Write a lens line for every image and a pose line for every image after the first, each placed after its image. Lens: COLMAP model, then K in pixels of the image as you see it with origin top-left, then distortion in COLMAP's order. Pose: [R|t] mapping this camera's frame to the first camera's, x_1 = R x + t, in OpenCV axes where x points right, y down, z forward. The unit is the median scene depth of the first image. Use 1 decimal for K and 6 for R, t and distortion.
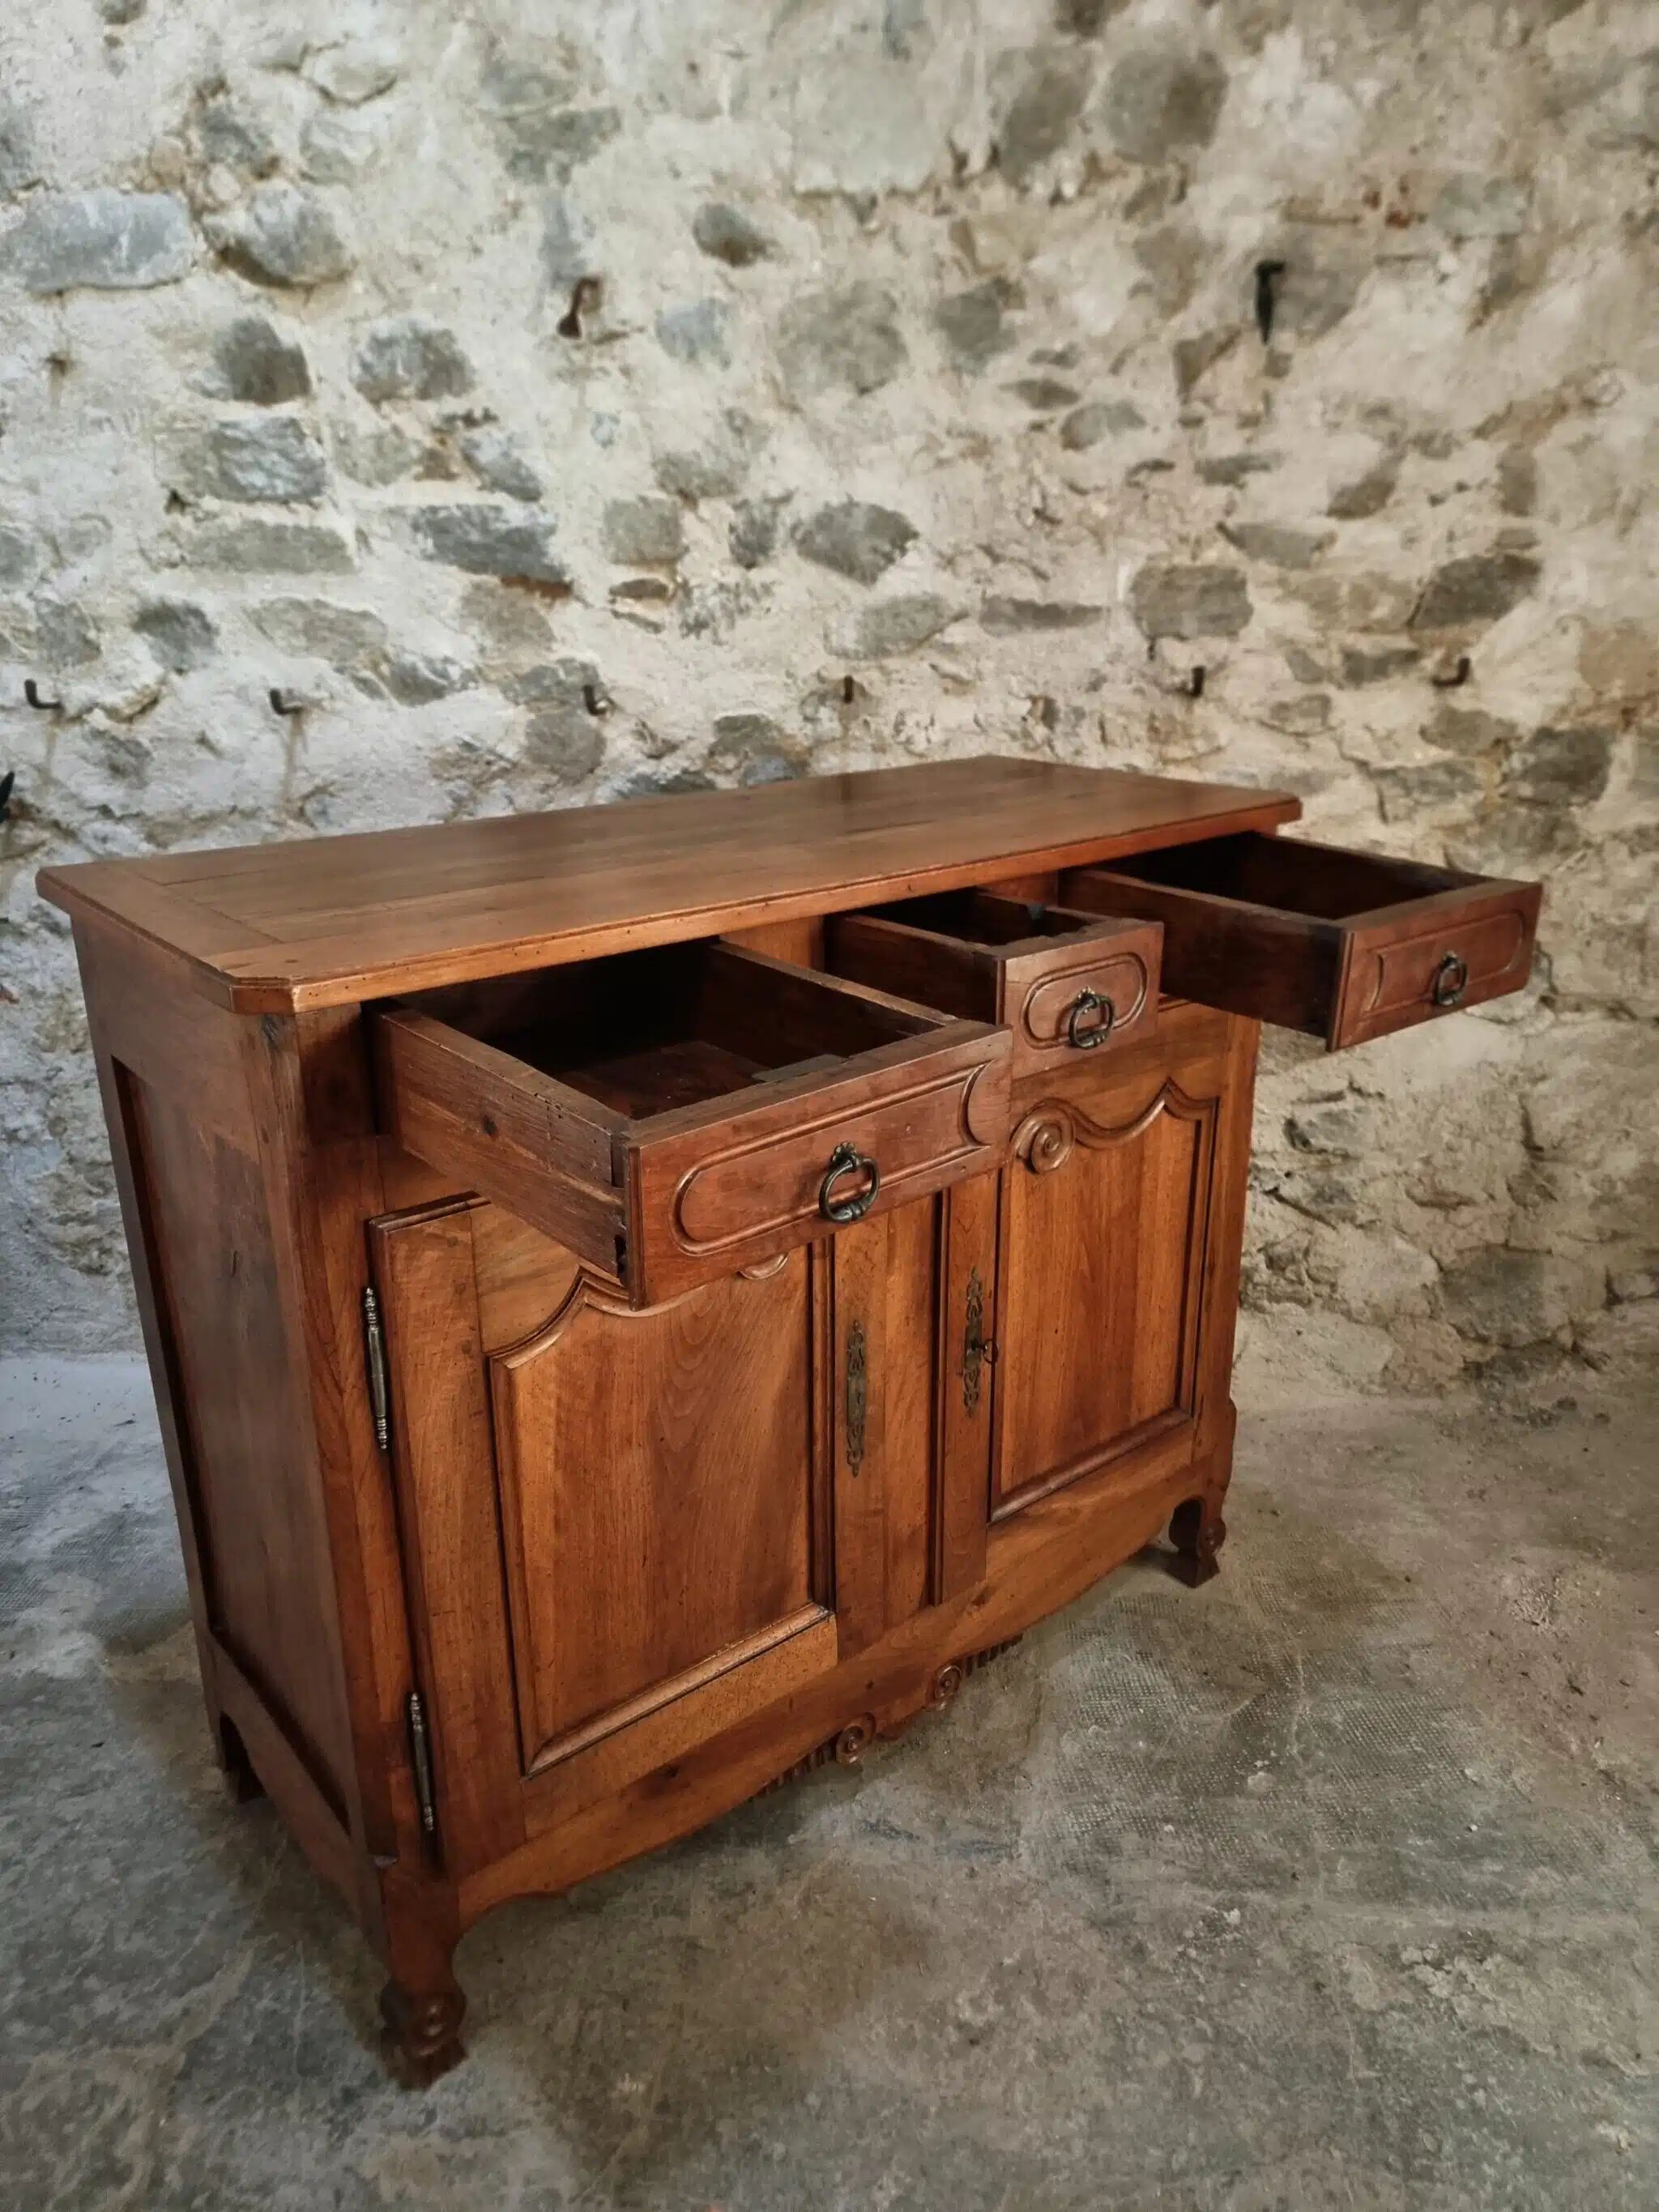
lens RADIAL K [[1572.5, 0, 815.9], [0, 1572.5, 1106.2], [0, 0, 1]] dist [0.058563, -0.052532]
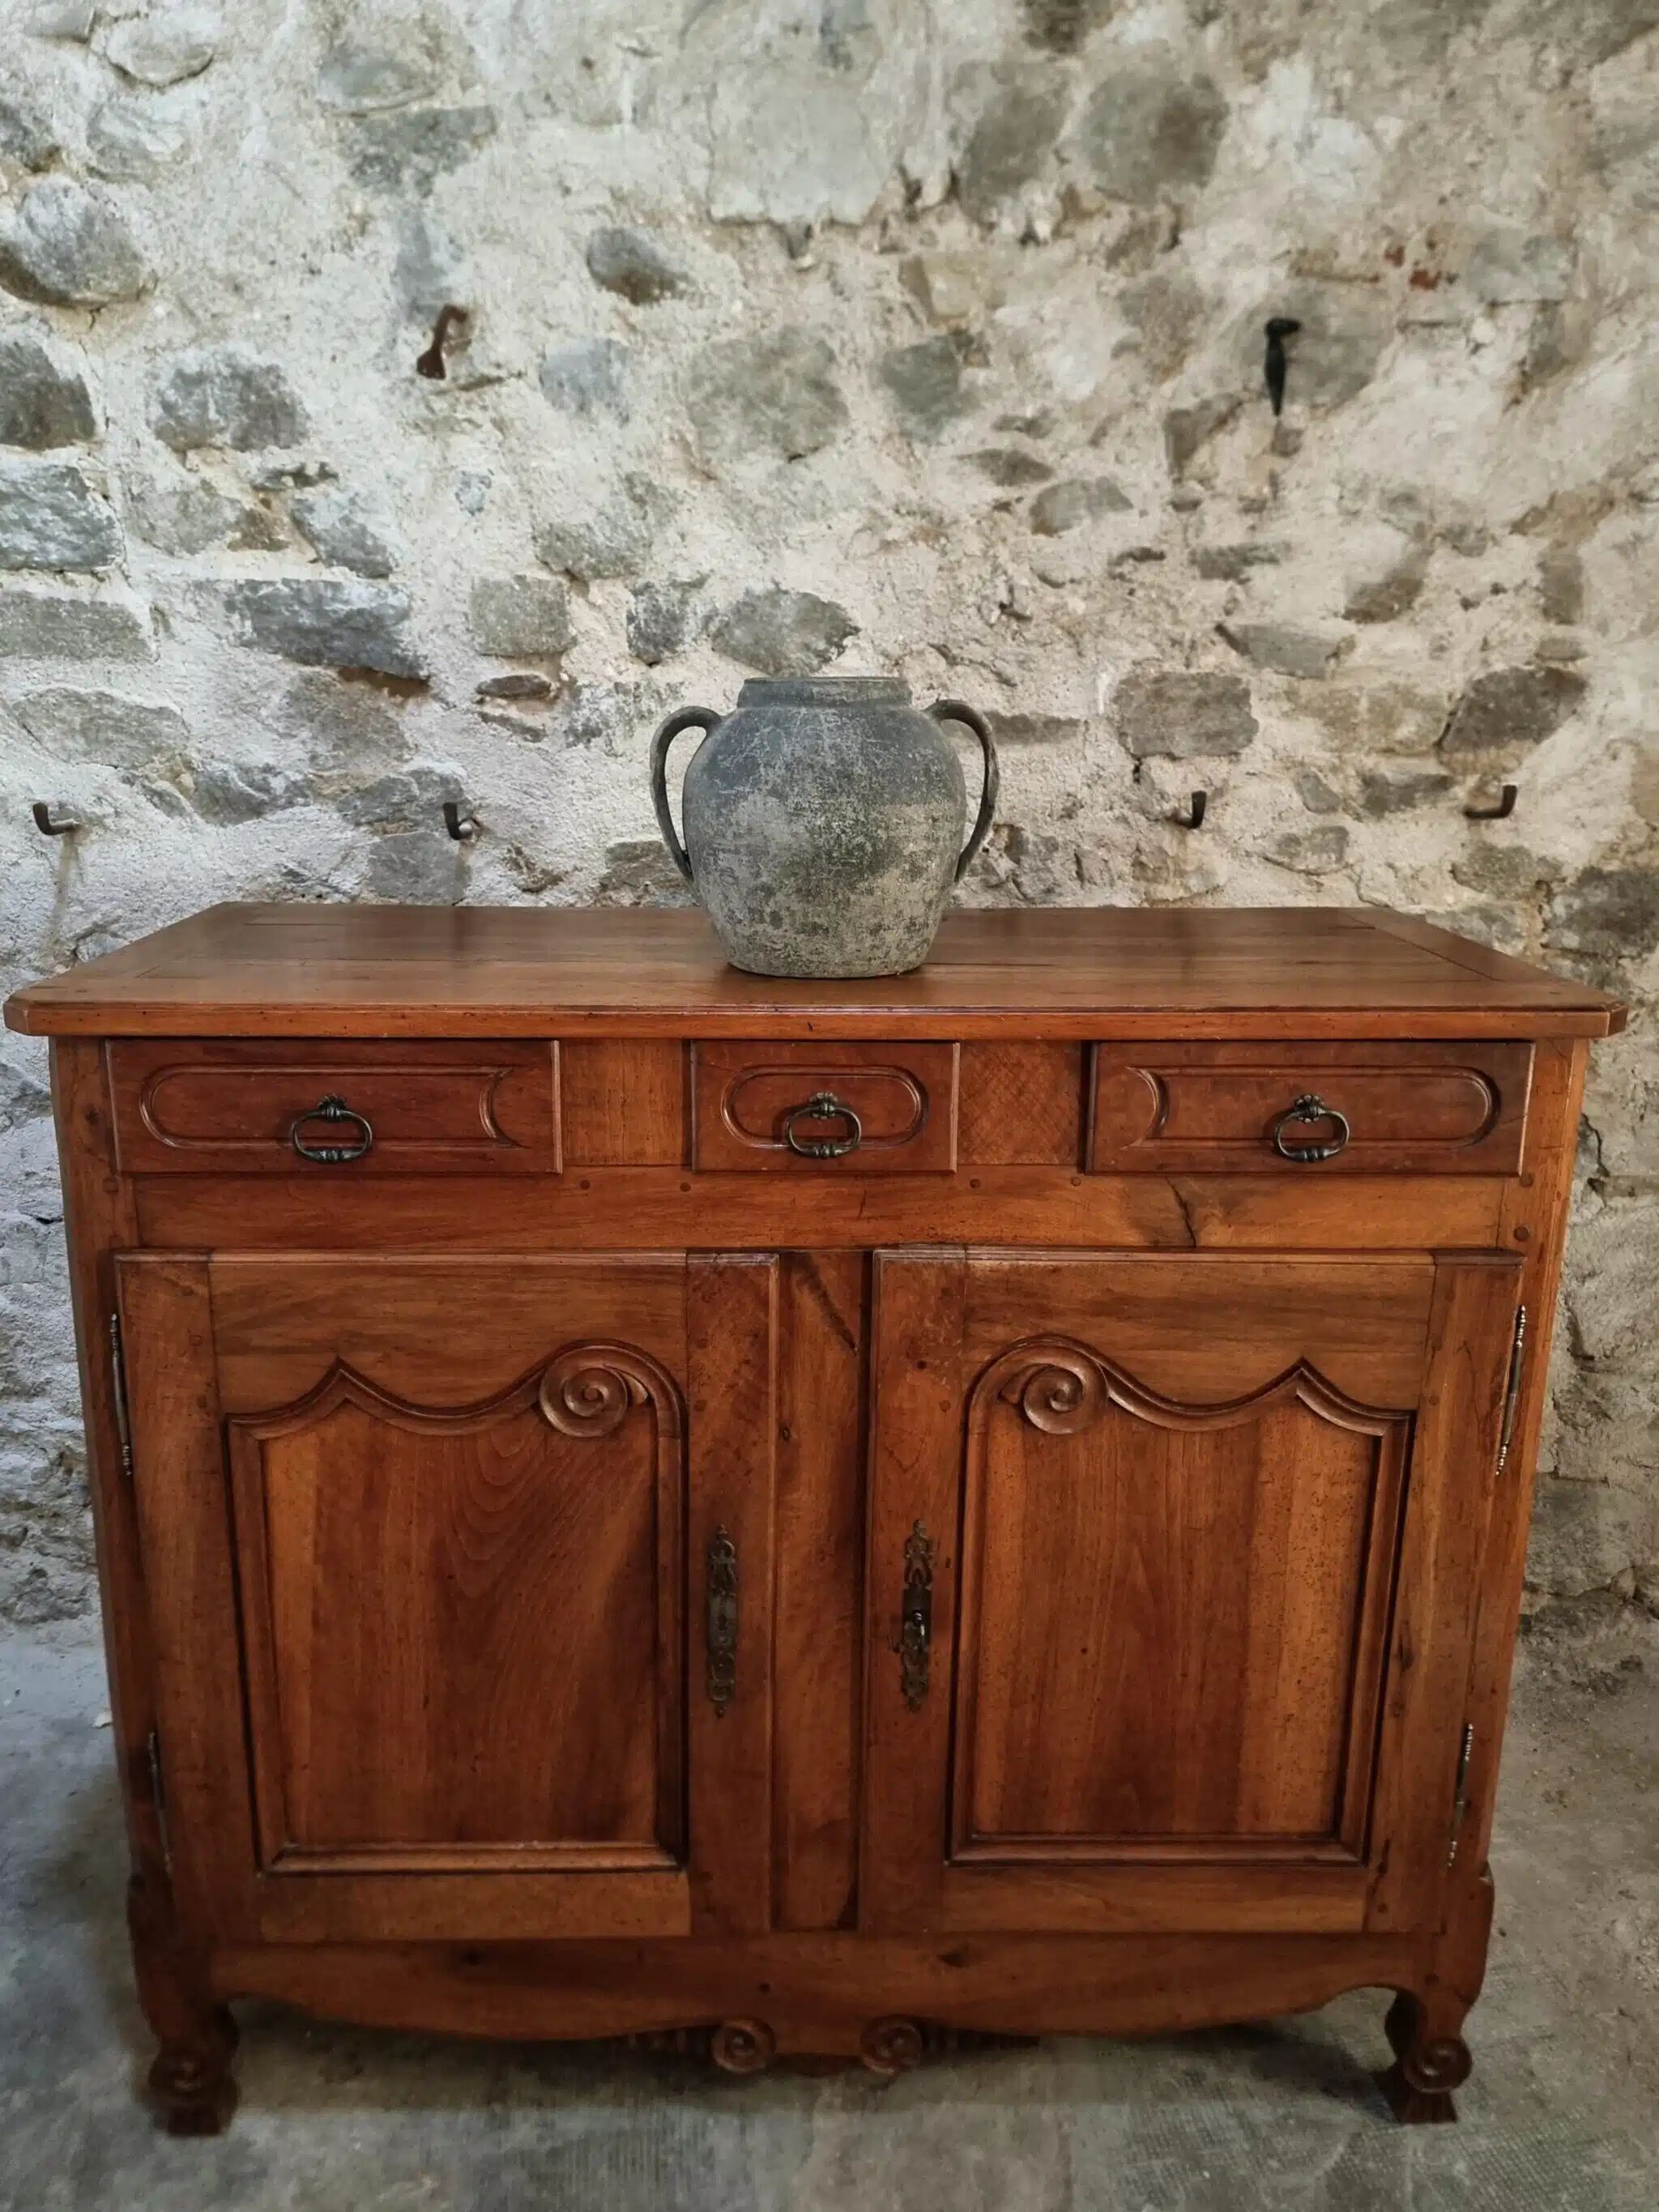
lens RADIAL K [[1597.0, 0, 809.4], [0, 1597.0, 1095.4], [0, 0, 1]] dist [0.066625, -0.062345]
pose [[0.995583, -0.003599, 0.093812, -0.040149], [0.011663, 0.996266, -0.085551, -0.047938], [-0.093153, 0.086267, 0.991907, 0.193032]]
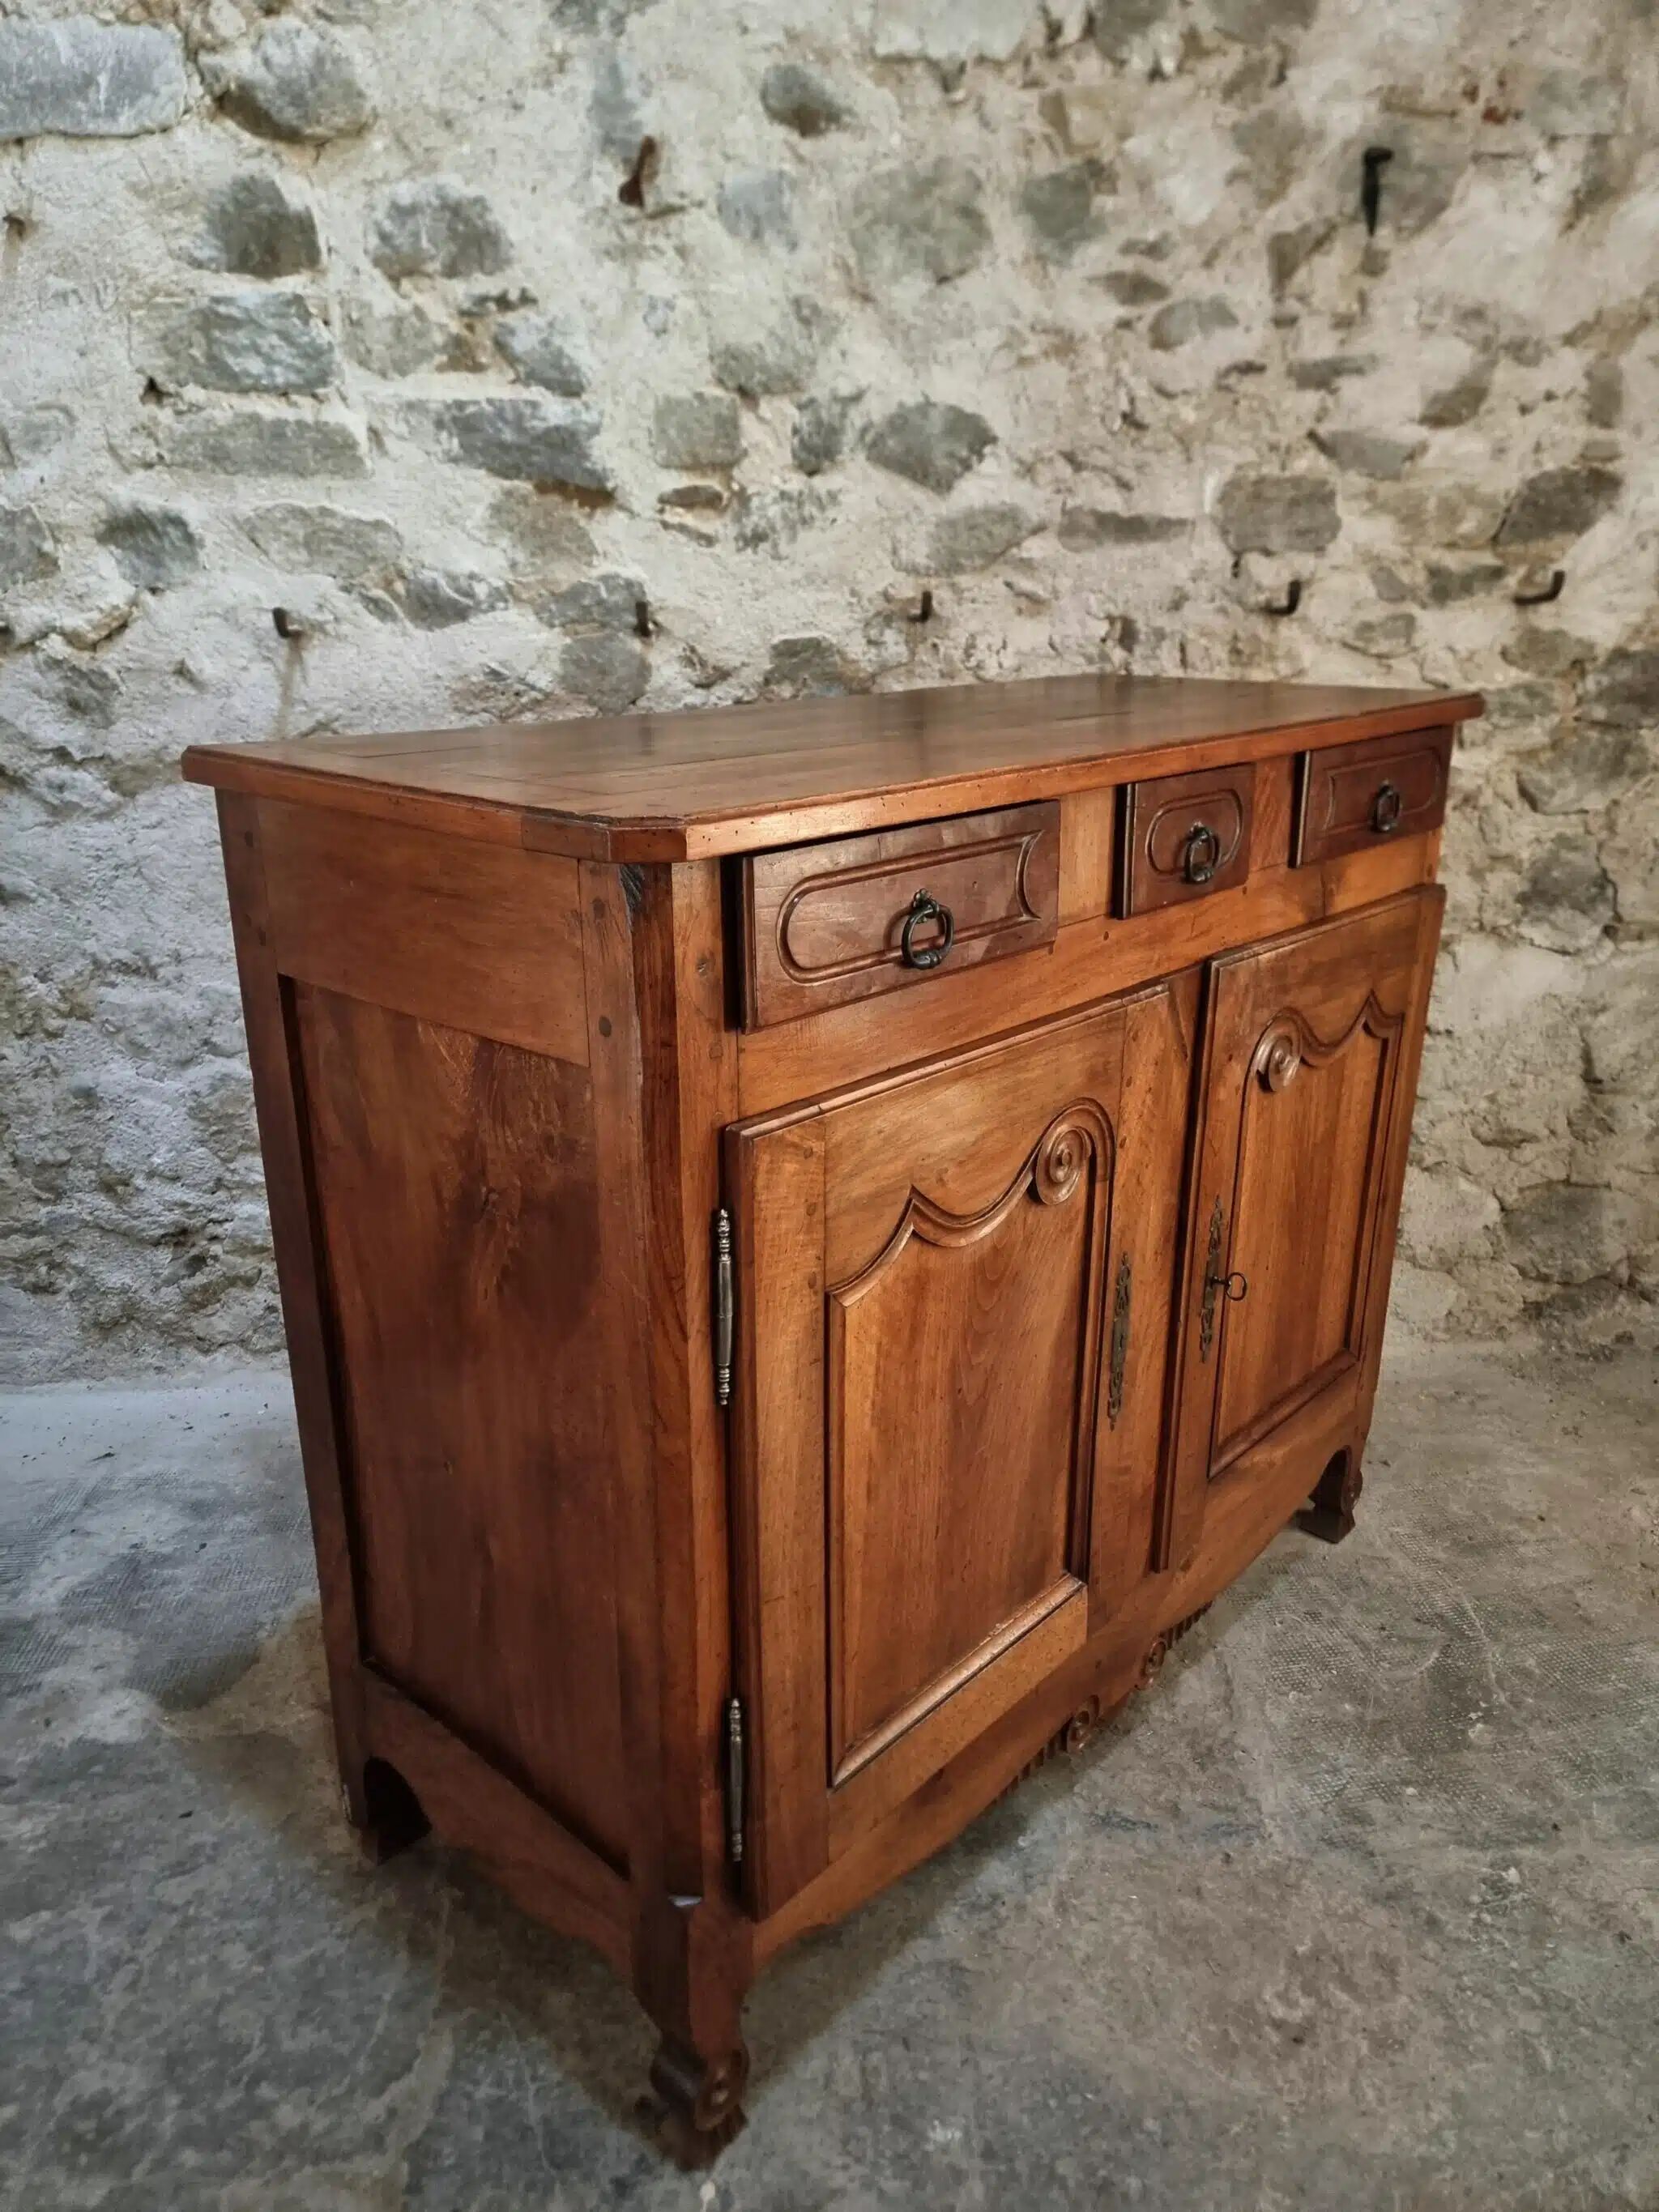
lens RADIAL K [[1565.3, 0, 805.0], [0, 1565.3, 1127.2], [0, 0, 1]] dist [0.059862, -0.057488]
pose [[0.989913, -0.039949, 0.135927, -0.188950], [0.040455, 0.999181, -0.000964, 0.039858], [-0.135777, 0.006453, 0.990718, 0.095458]]
